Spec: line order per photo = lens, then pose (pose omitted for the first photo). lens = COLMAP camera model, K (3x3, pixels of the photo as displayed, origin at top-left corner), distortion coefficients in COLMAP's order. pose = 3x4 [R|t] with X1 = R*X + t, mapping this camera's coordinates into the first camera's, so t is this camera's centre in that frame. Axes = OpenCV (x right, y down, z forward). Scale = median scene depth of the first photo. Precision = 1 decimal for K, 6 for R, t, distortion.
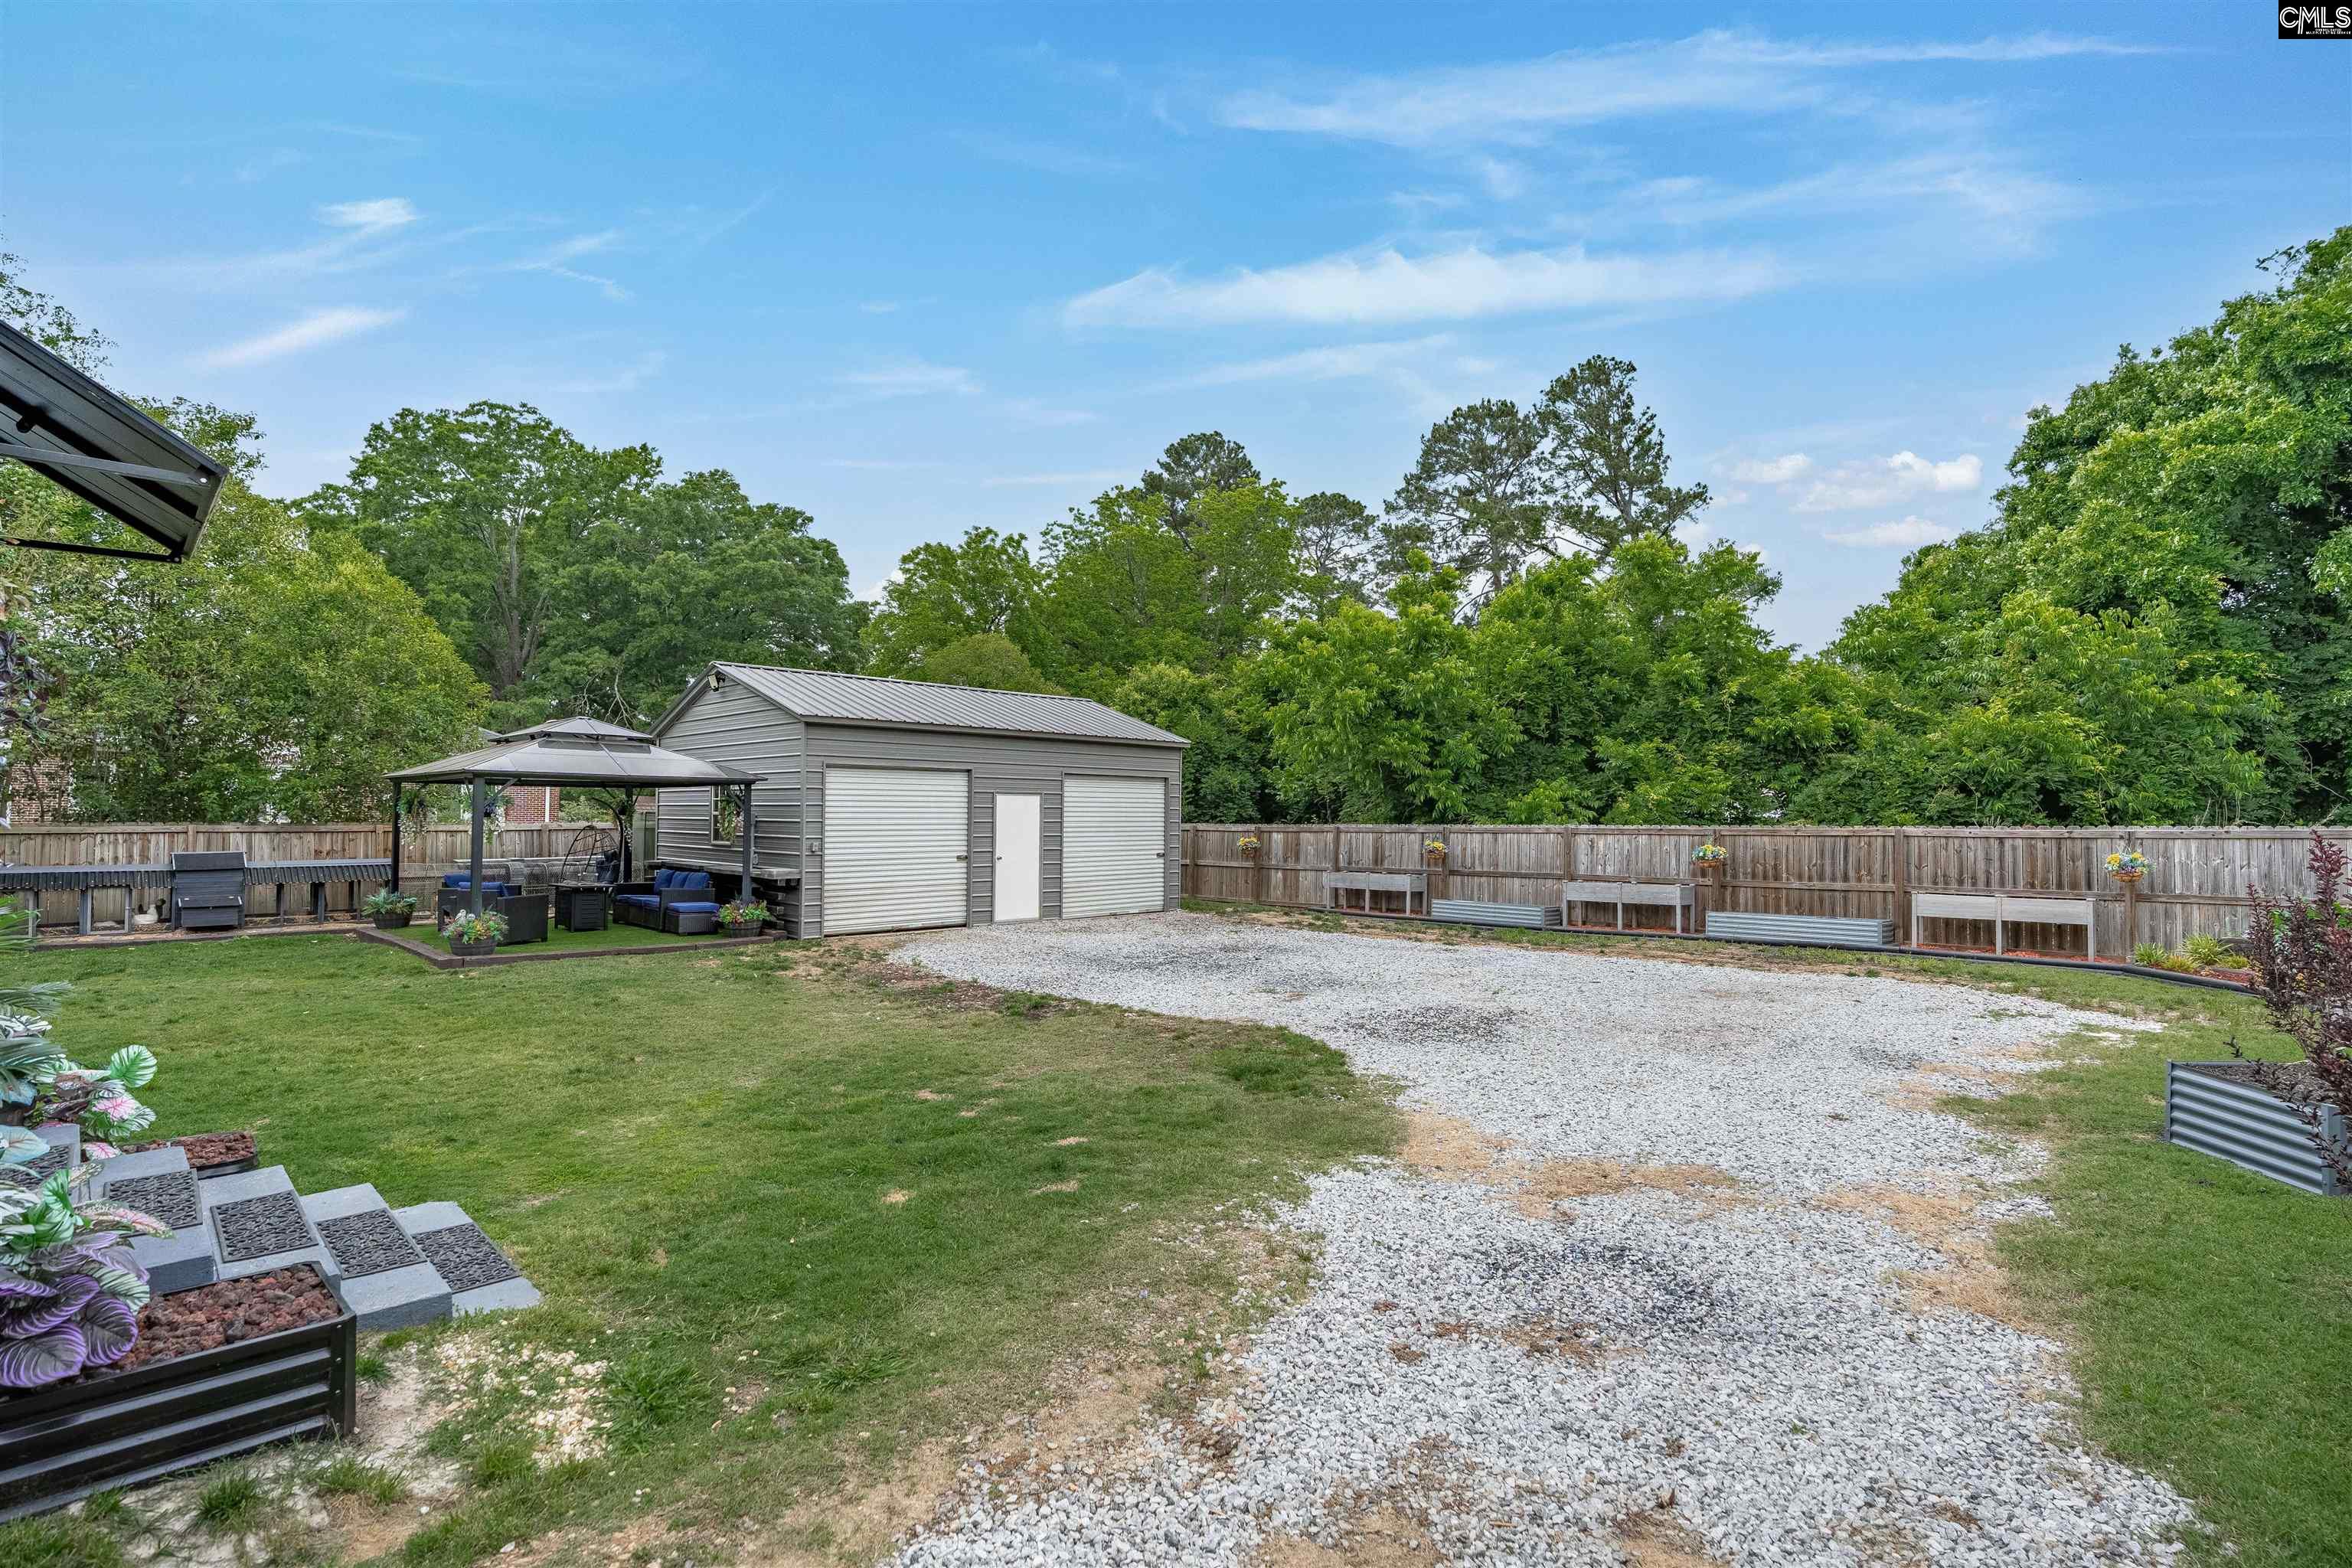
lens RADIAL K [[1101.7, 0, 1181.8], [0, 1101.7, 807.4], [0, 0, 1]] dist [-0.008674, -0.000033]
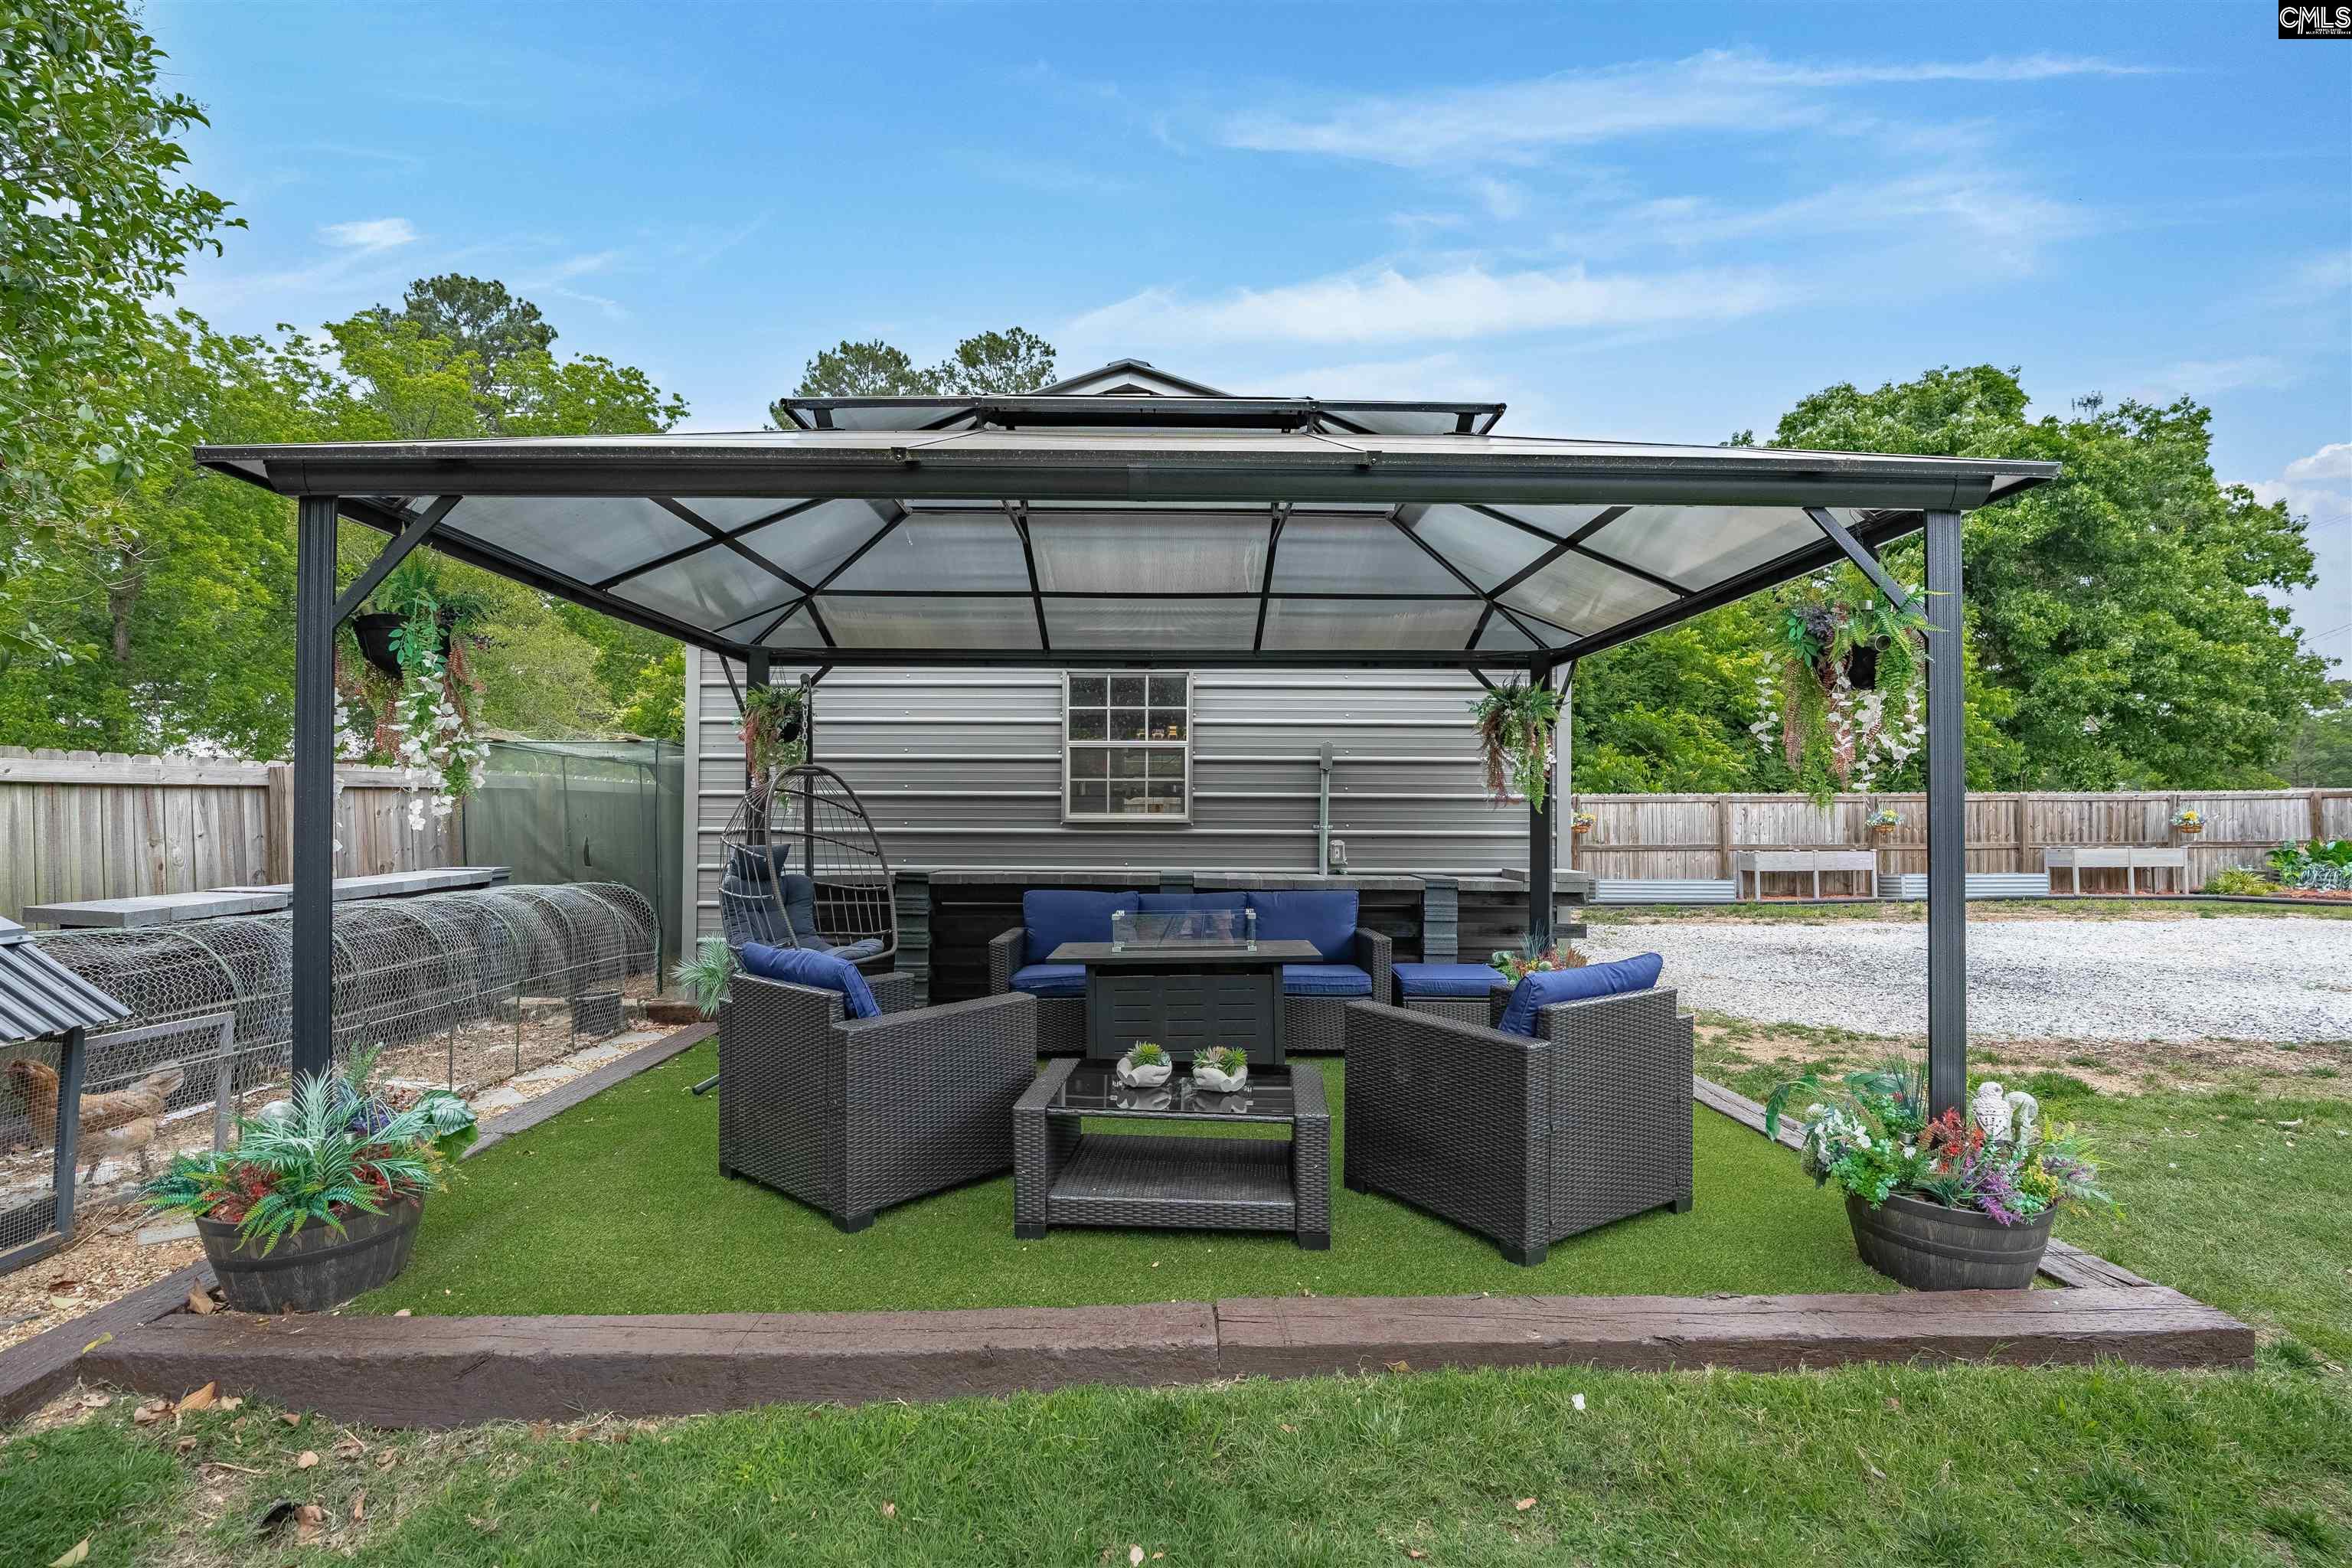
lens RADIAL K [[1103.6, 0, 1186.5], [0, 1103.6, 784.8], [0, 0, 1]] dist [-0.020763, 0.000507]
pose [[0.706188, 0.013411, 0.707897, -0.616626], [-0.003907, 0.999879, -0.015044, 0.023668], [-0.708014, 0.007858, 0.706155, 0.628361]]
